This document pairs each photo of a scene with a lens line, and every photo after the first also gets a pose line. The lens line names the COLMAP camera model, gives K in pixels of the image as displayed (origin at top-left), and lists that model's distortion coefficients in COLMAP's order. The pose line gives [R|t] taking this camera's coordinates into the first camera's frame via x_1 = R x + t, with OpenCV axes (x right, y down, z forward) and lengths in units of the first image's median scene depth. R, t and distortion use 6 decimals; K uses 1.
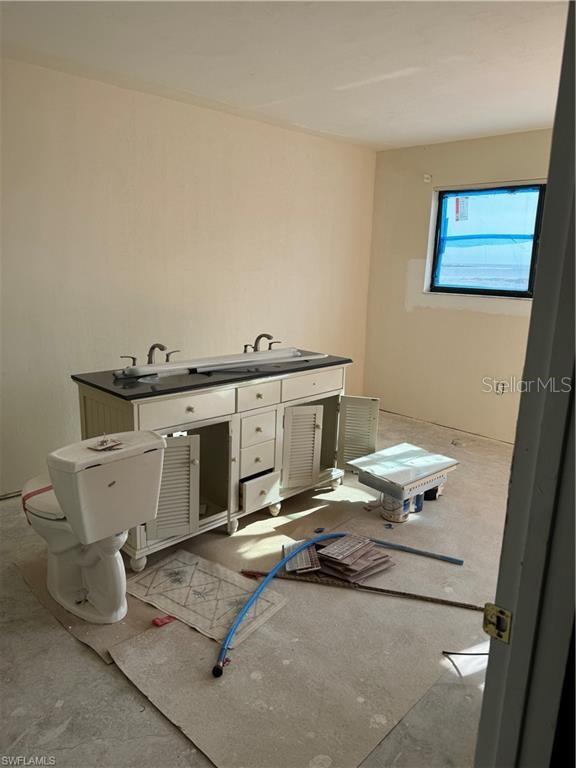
lens RADIAL K [[533.3, 0, 289.8], [0, 533.3, 383.5], [0, 0, 1]] dist [0.022271, -0.001474]
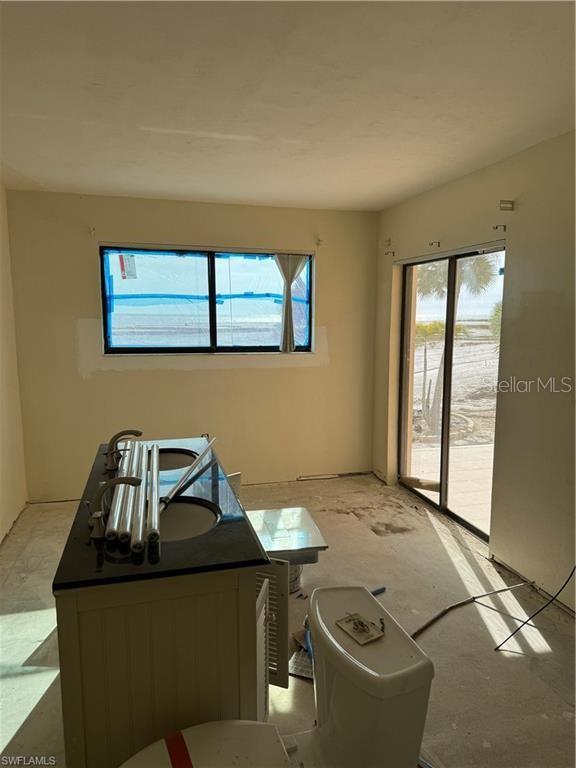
lens RADIAL K [[533.3, 0, 282.1], [0, 533.3, 410.8], [0, 0, 1]] dist [0.022271, -0.001474]
pose [[0.535851, -0.171761, 0.826657, -0.367081], [0.198453, 0.977281, 0.074417, -0.089356], [-0.820658, 0.124176, 0.557763, 0.267436]]
